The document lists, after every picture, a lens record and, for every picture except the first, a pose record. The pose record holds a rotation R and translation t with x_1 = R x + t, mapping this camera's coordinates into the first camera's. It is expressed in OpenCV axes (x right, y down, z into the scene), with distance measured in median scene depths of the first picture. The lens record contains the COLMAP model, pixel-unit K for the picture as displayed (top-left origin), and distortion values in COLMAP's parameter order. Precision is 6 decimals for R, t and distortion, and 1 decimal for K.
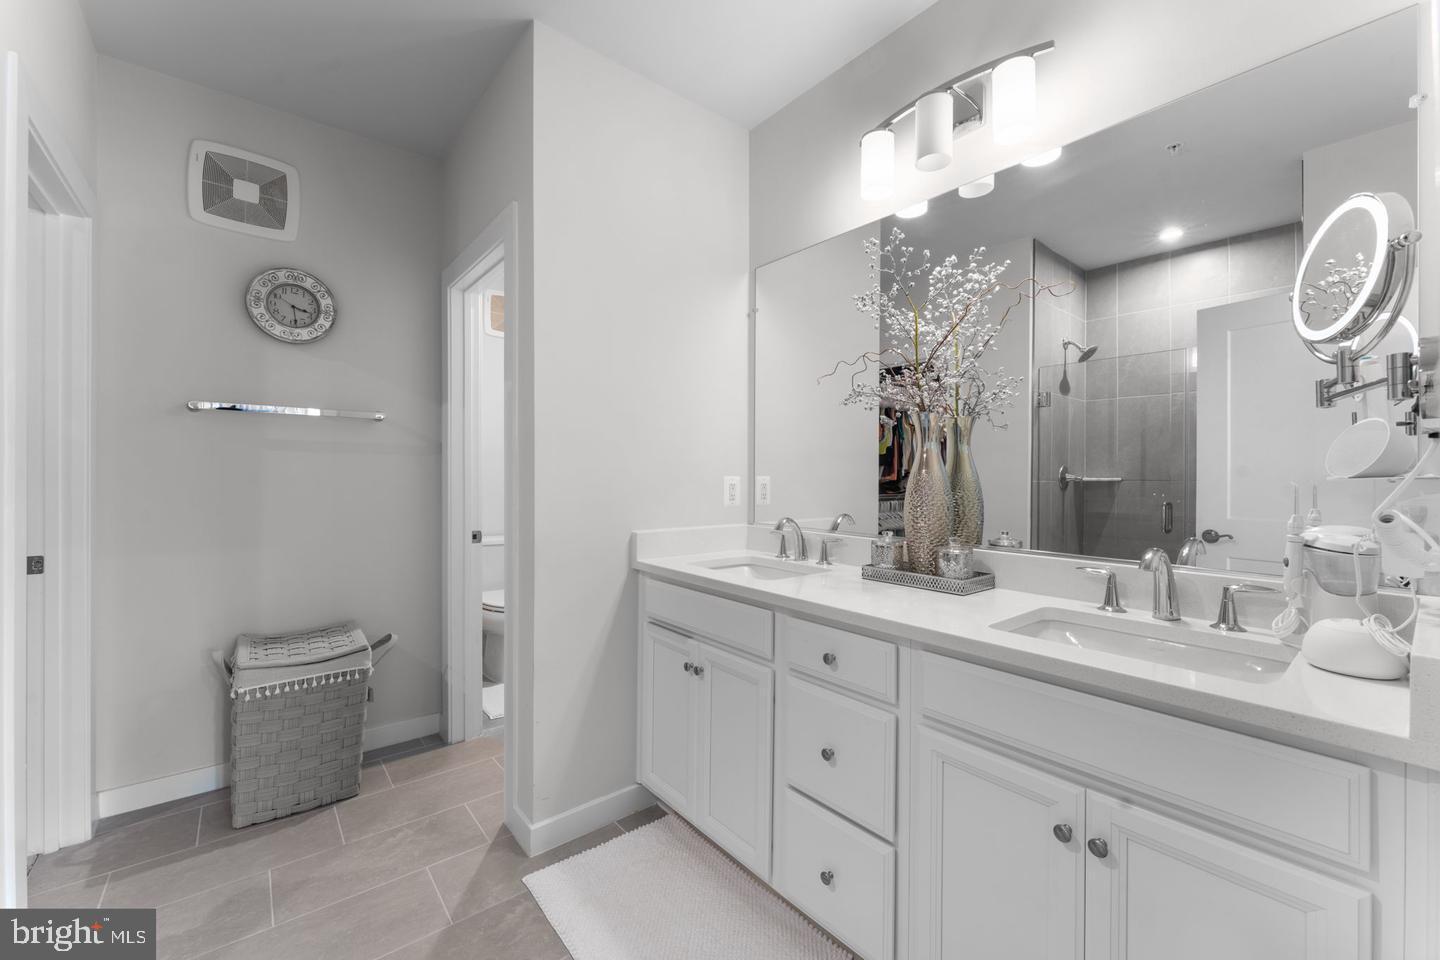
lens RADIAL K [[563.9, 0, 728.6], [0, 563.9, 471.3], [0, 0, 1]] dist [0.000015, -0.000207]
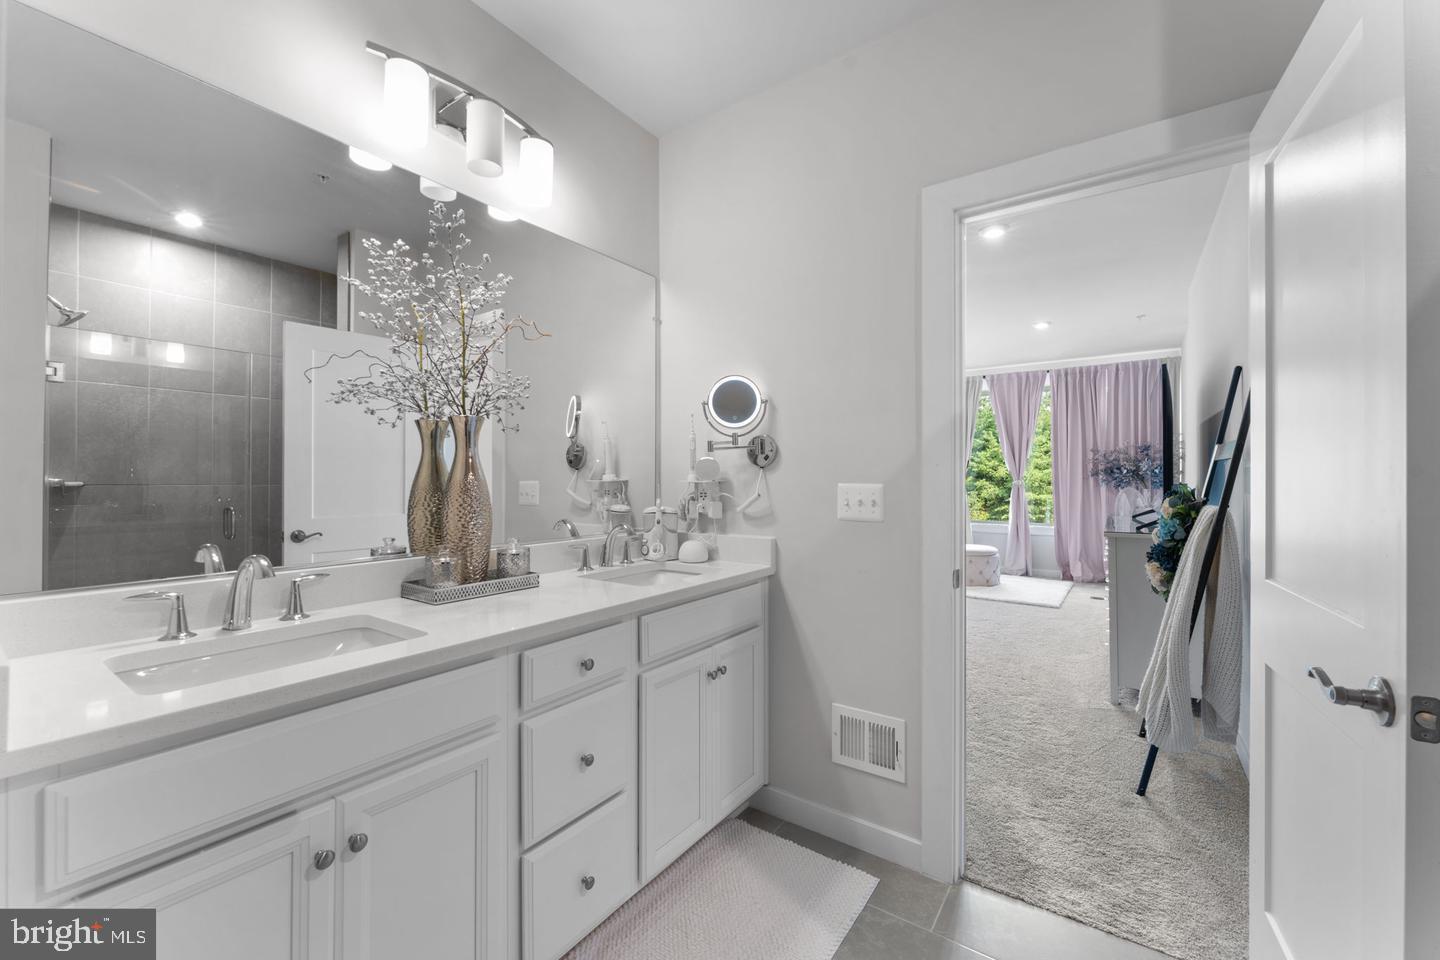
lens RADIAL K [[563.9, 0, 728.6], [0, 563.9, 471.3], [0, 0, 1]] dist [0.000015, -0.000207]
pose [[-0.240817, 0.008211, 0.970536, -0.642813], [-0.000784, 0.999962, -0.008655, -0.001522], [-0.970570, -0.002845, -0.240802, 0.746819]]
